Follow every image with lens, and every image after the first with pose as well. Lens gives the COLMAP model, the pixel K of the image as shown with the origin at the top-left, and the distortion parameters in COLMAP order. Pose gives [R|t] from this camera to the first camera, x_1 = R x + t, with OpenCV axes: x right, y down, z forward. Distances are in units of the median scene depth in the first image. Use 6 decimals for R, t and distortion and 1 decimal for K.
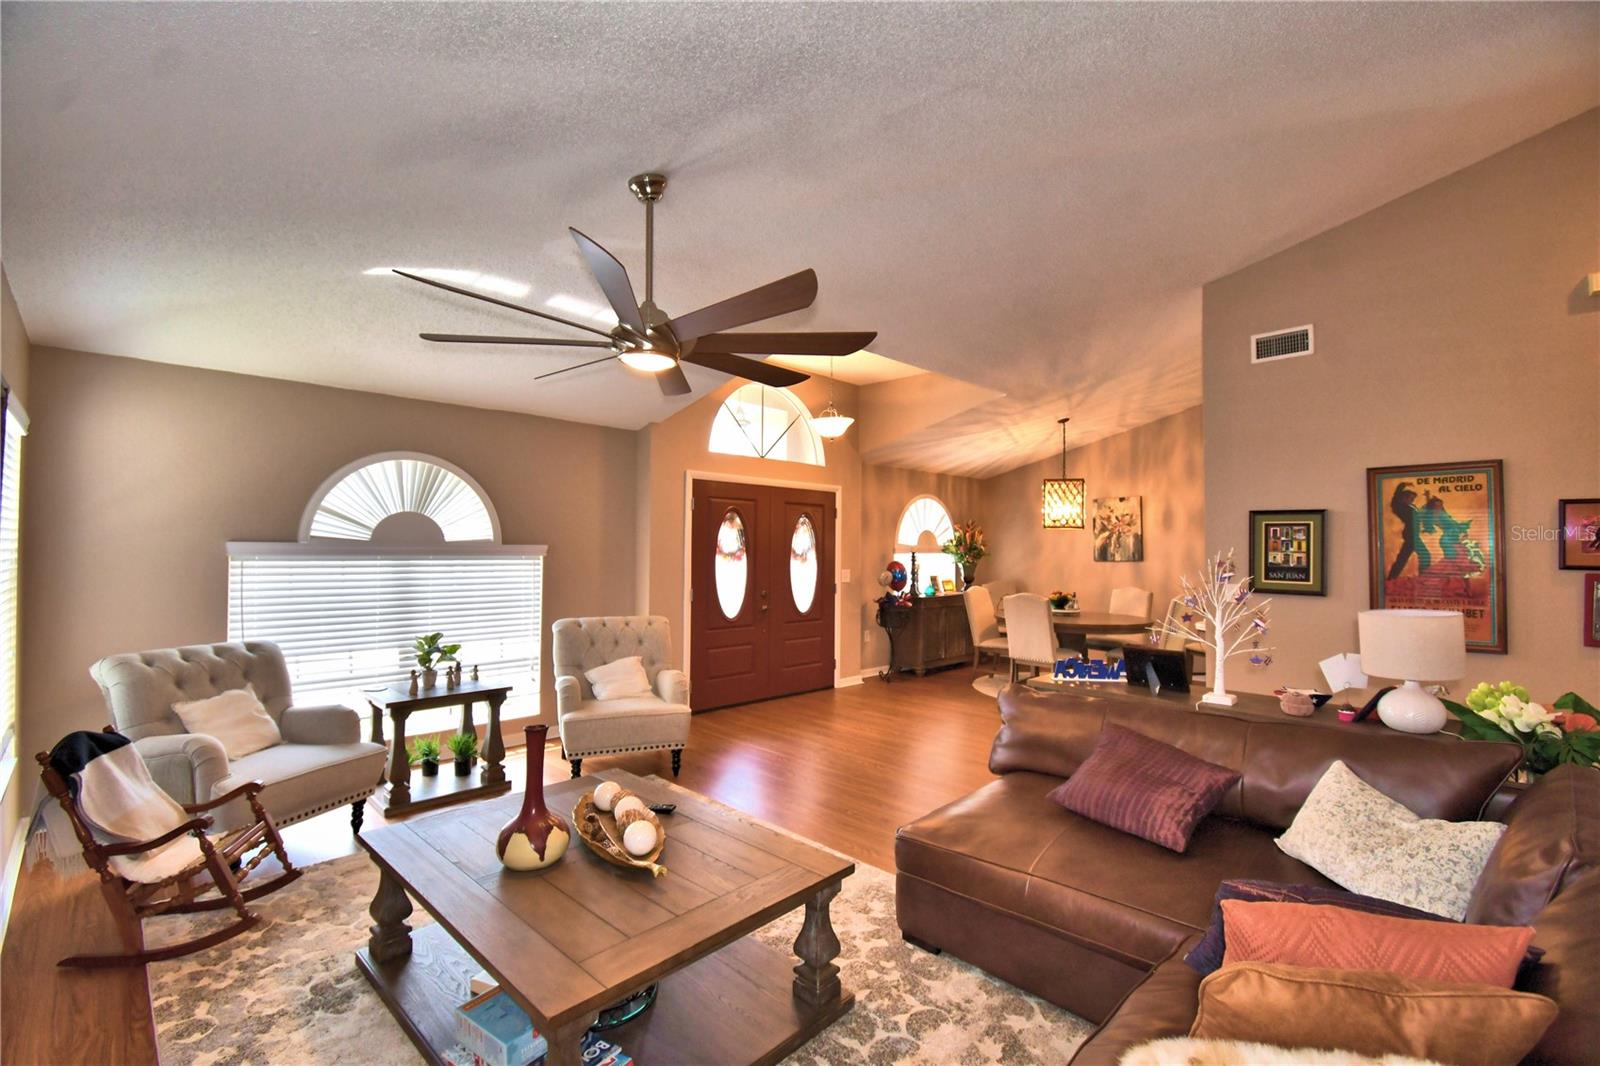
lens RADIAL K [[701.0, 0, 796.5], [0, 701.0, 538.9], [0, 0, 1]] dist [0.011209, -0.020831]
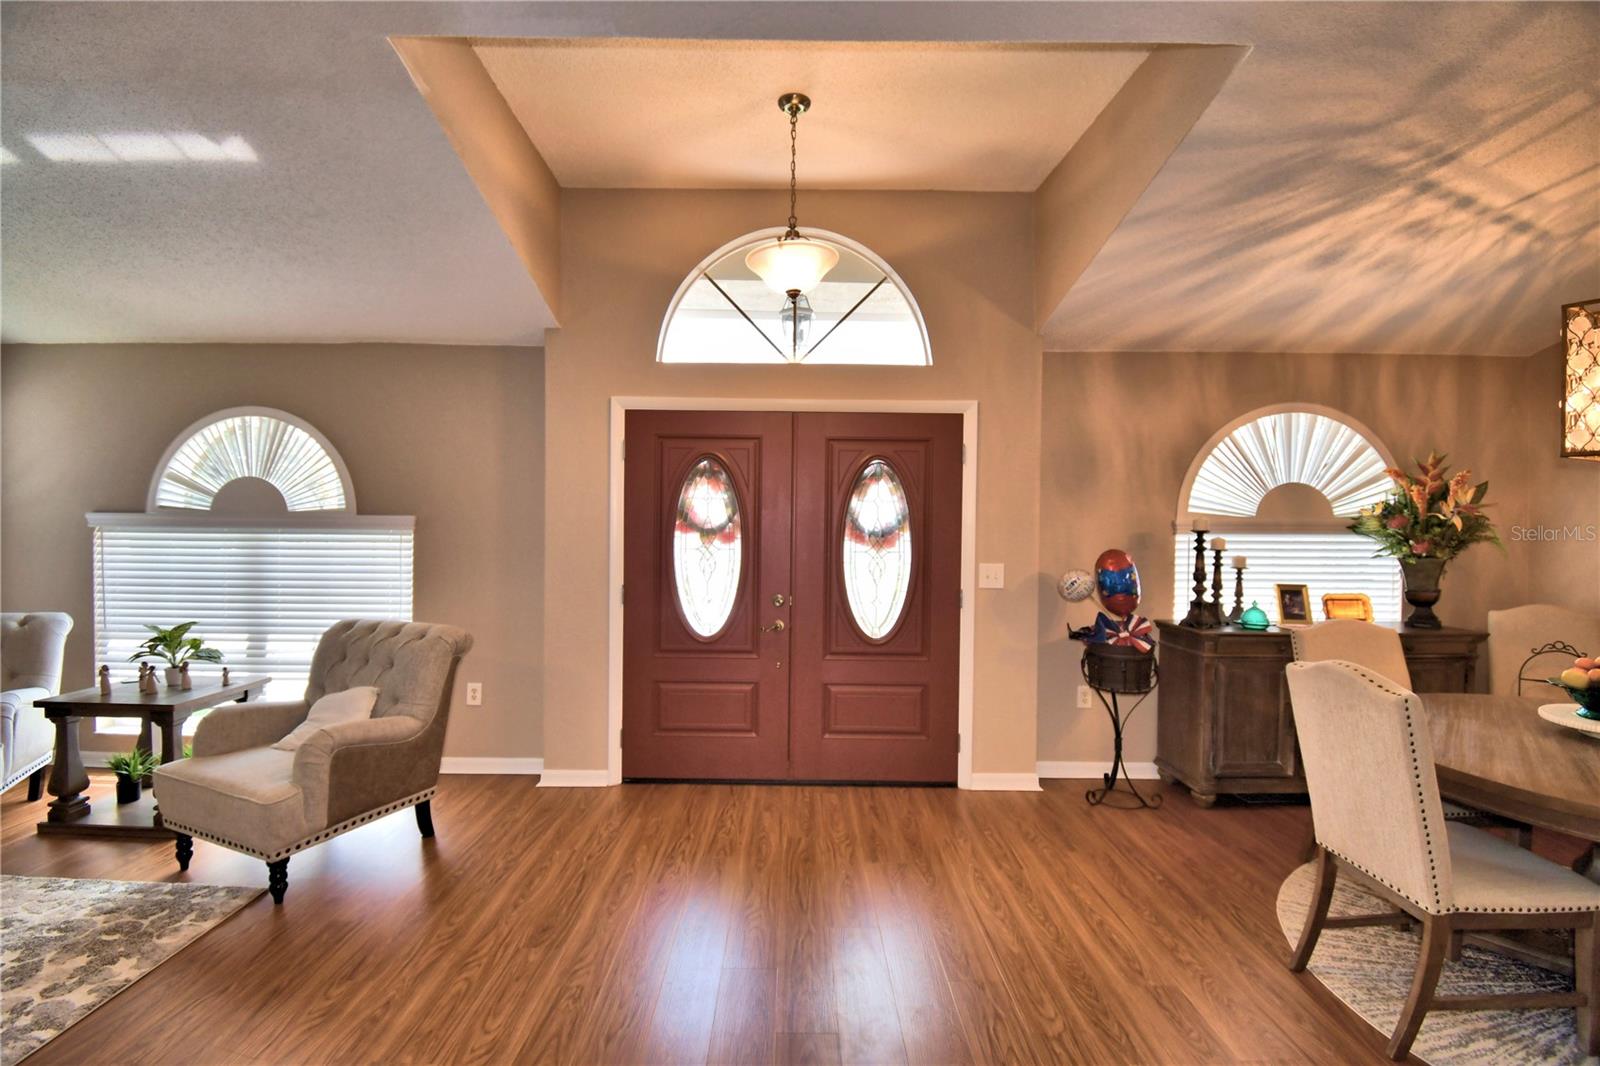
lens RADIAL K [[701.0, 0, 792.4], [0, 701.0, 545.9], [0, 0, 1]] dist [0.011209, -0.020831]
pose [[0.712637, 0.017055, -0.701326, 0.399782], [0.005511, 0.999538, 0.029907, 0.018354], [0.701512, -0.025177, 0.712213, 0.655723]]
